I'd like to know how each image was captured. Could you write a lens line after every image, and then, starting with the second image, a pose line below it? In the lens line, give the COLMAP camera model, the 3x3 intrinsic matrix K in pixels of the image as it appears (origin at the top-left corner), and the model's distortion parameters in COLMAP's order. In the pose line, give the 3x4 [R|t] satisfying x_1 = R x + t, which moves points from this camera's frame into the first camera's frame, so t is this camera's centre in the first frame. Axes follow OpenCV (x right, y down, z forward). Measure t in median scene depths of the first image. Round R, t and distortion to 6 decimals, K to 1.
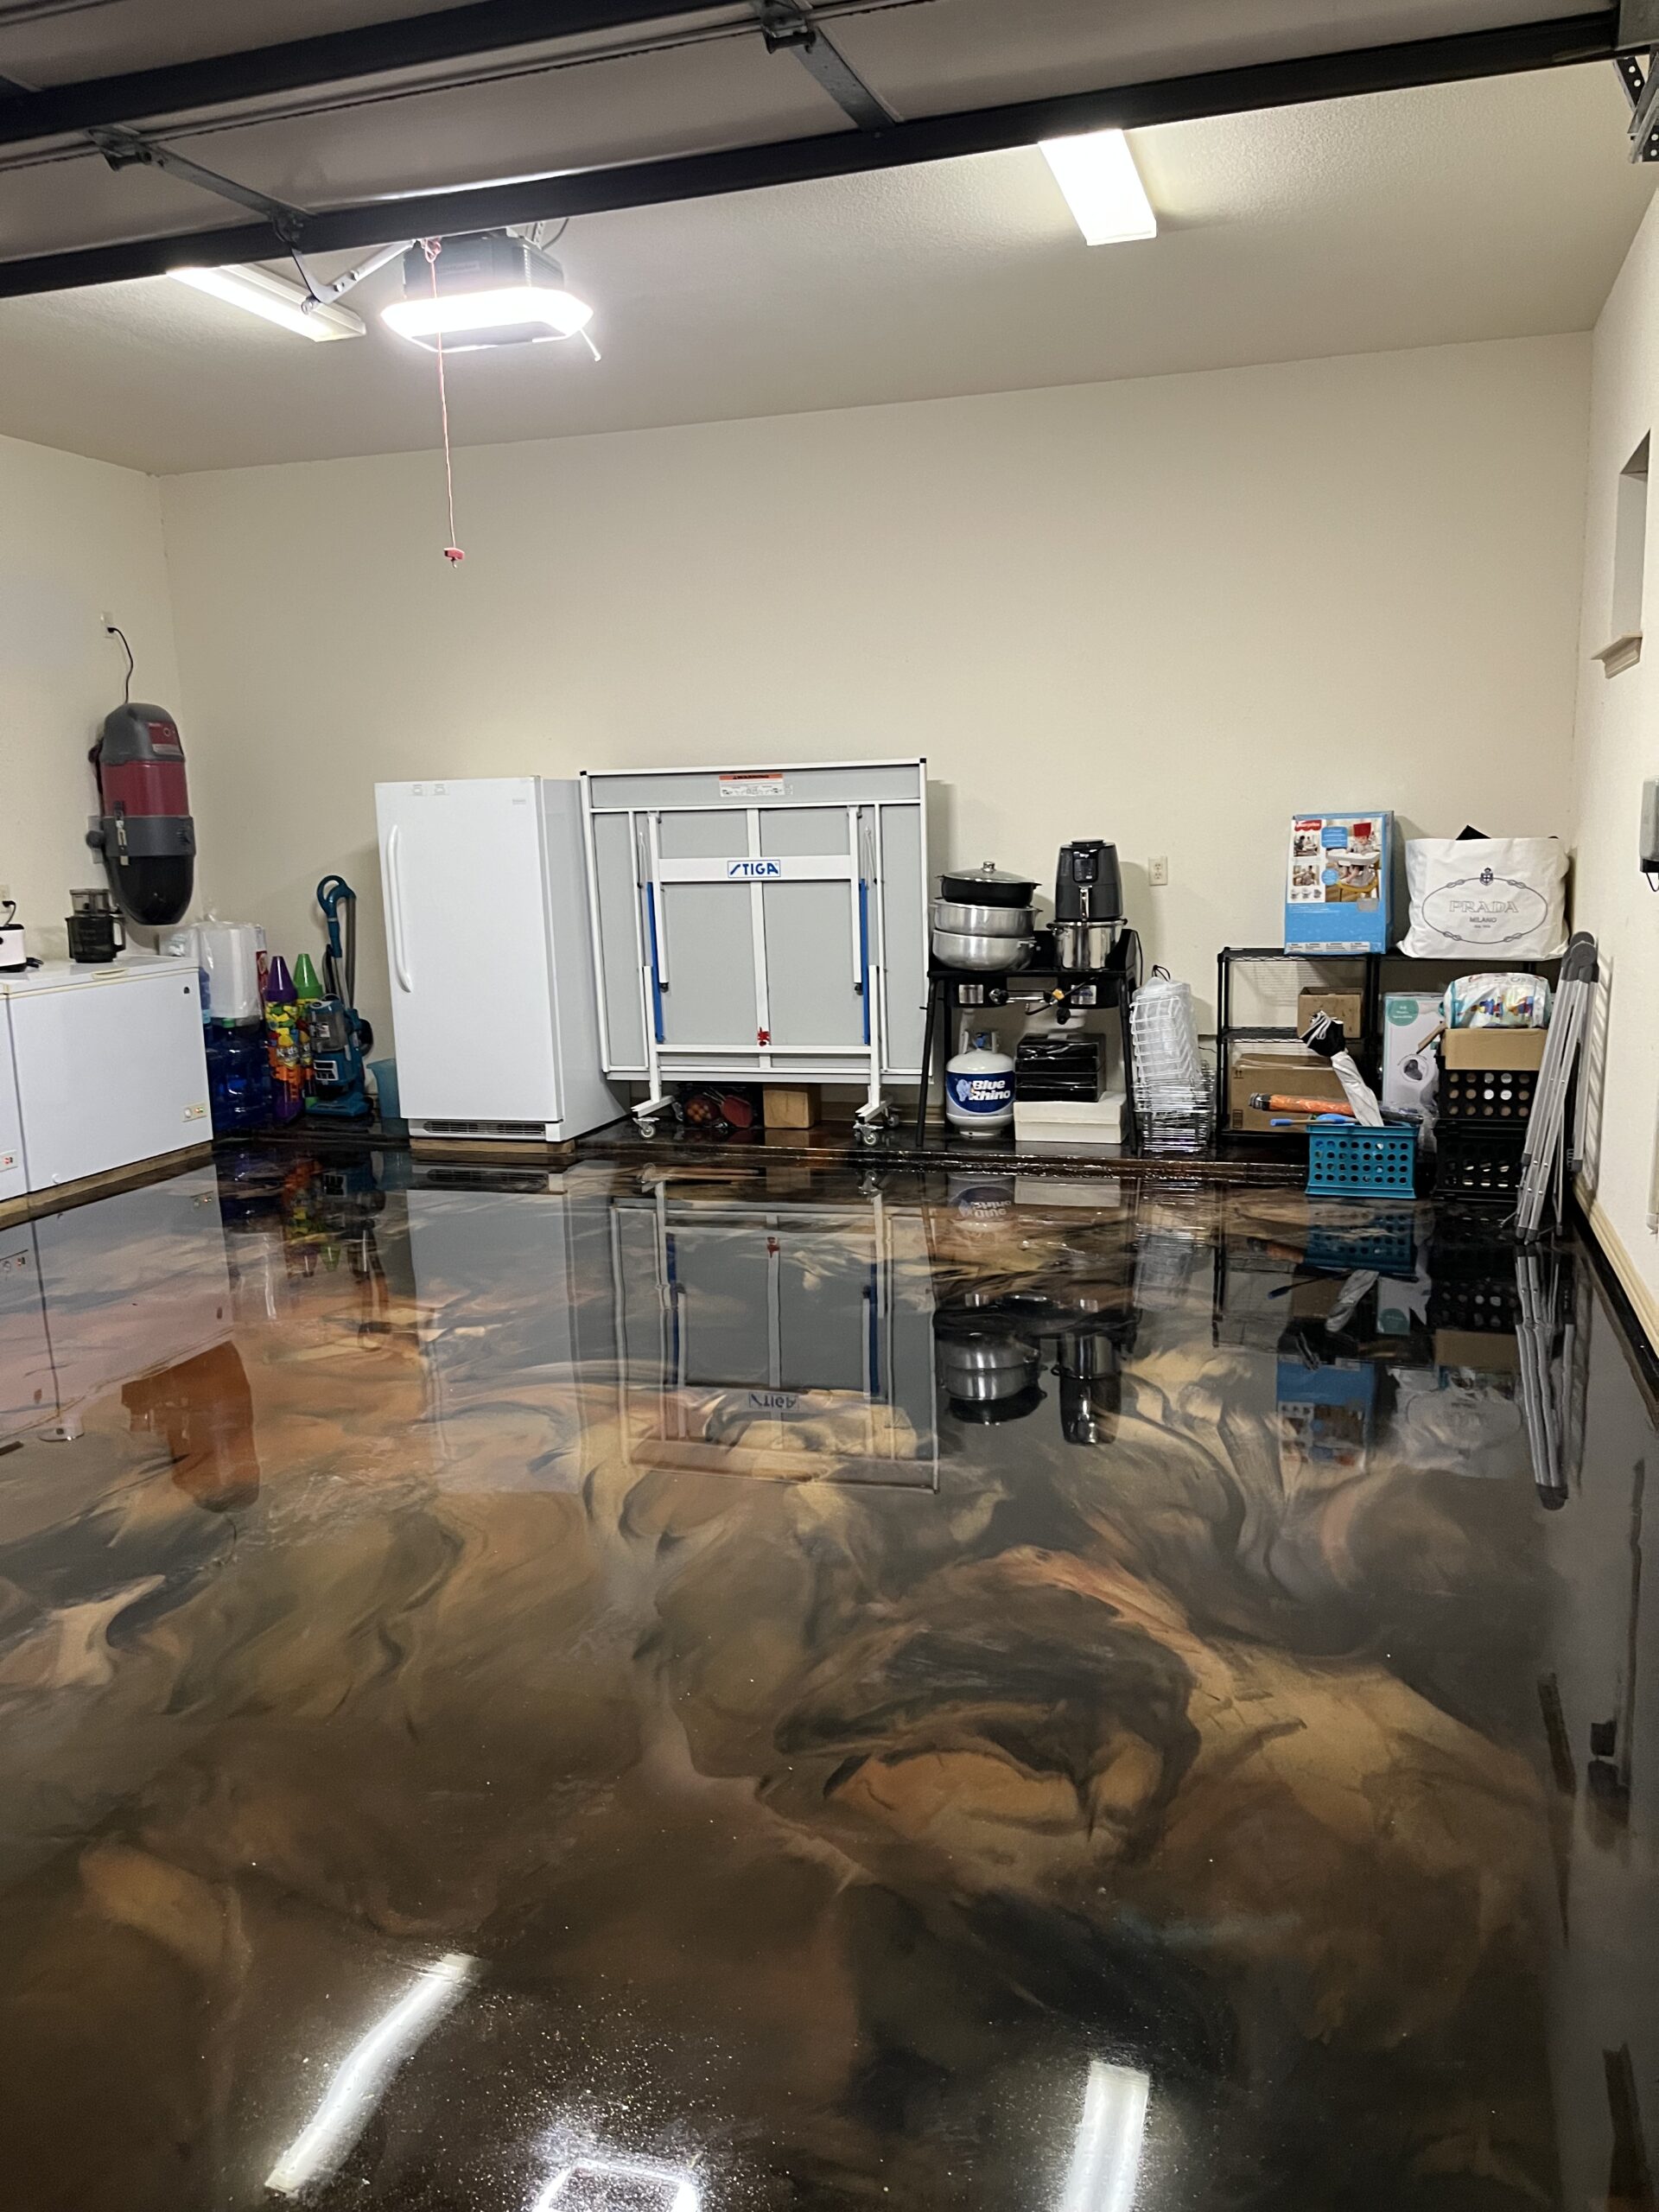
lens RADIAL K [[1675.0, 0, 833.0], [0, 1675.0, 1113.1], [0, 0, 1]] dist [0.030131, 0.003776]
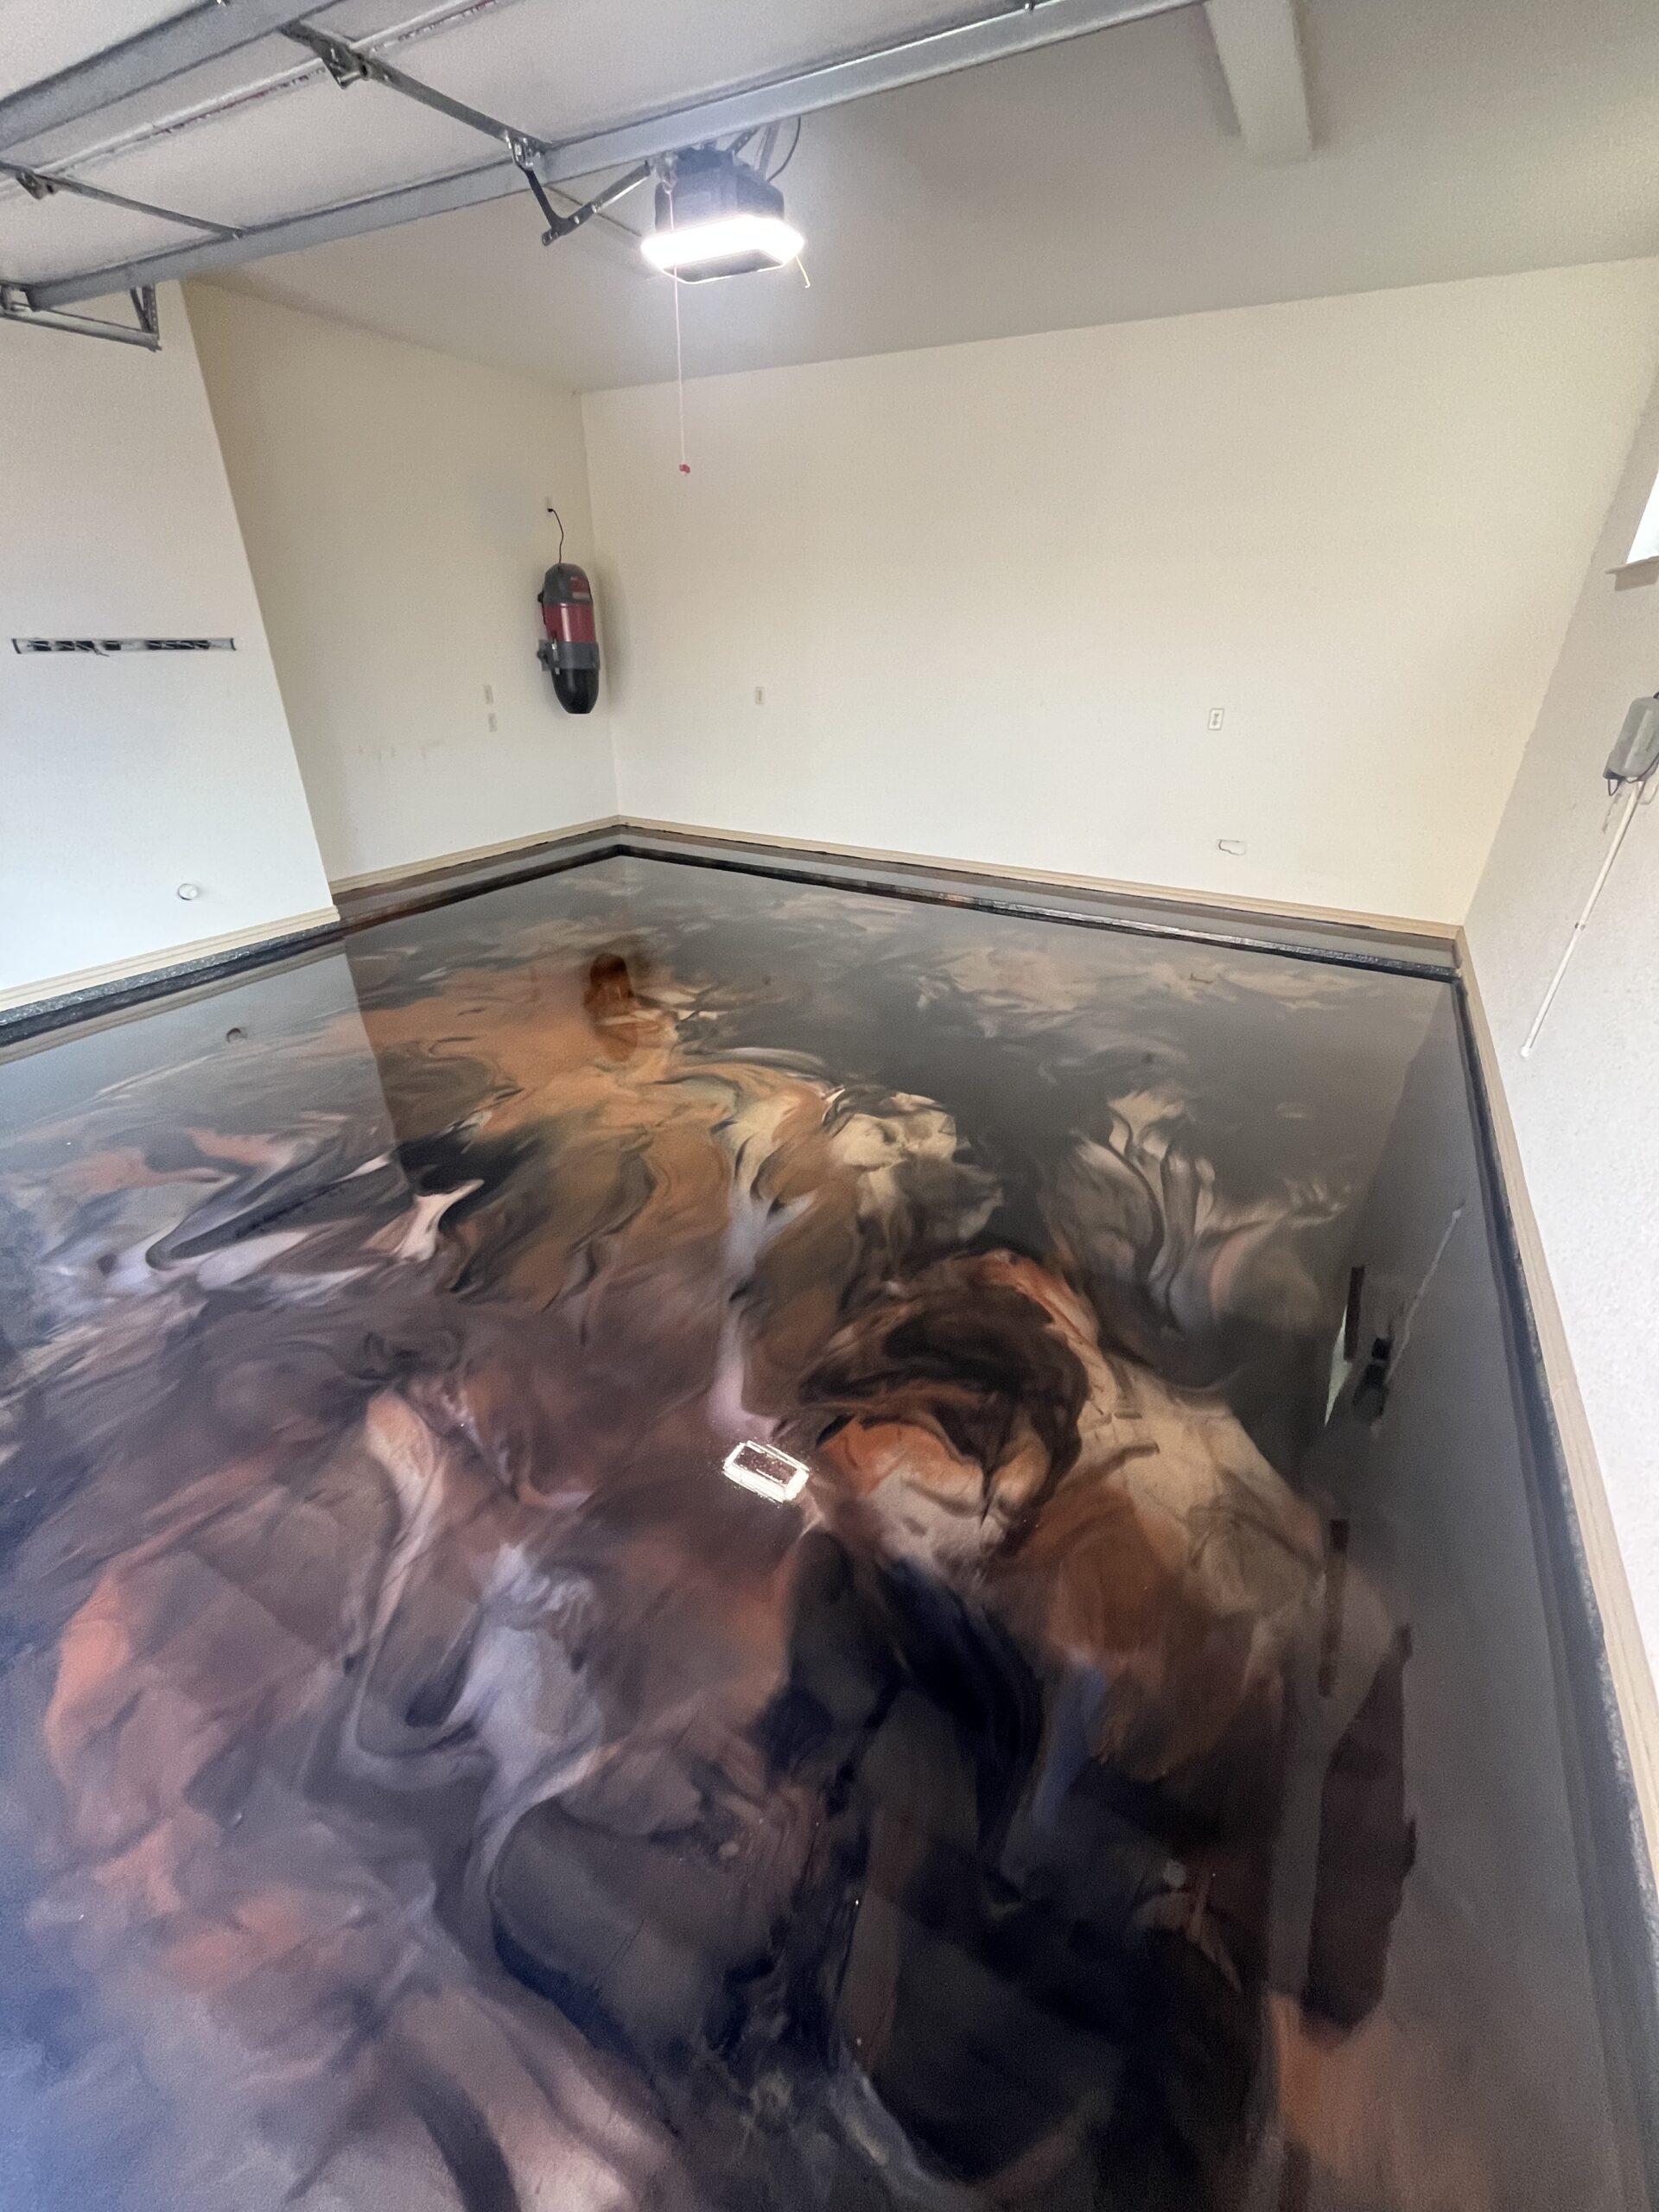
lens RADIAL K [[895.9, 0, 829.8], [0, 895.9, 1096.6], [0, 0, 1]] dist [-0.001090, -0.000165]
pose [[0.978683, 0.126877, -0.161501, 0.074647], [-0.071554, 0.947733, 0.310937, -0.108932], [0.192510, -0.292753, 0.936609, 0.263777]]
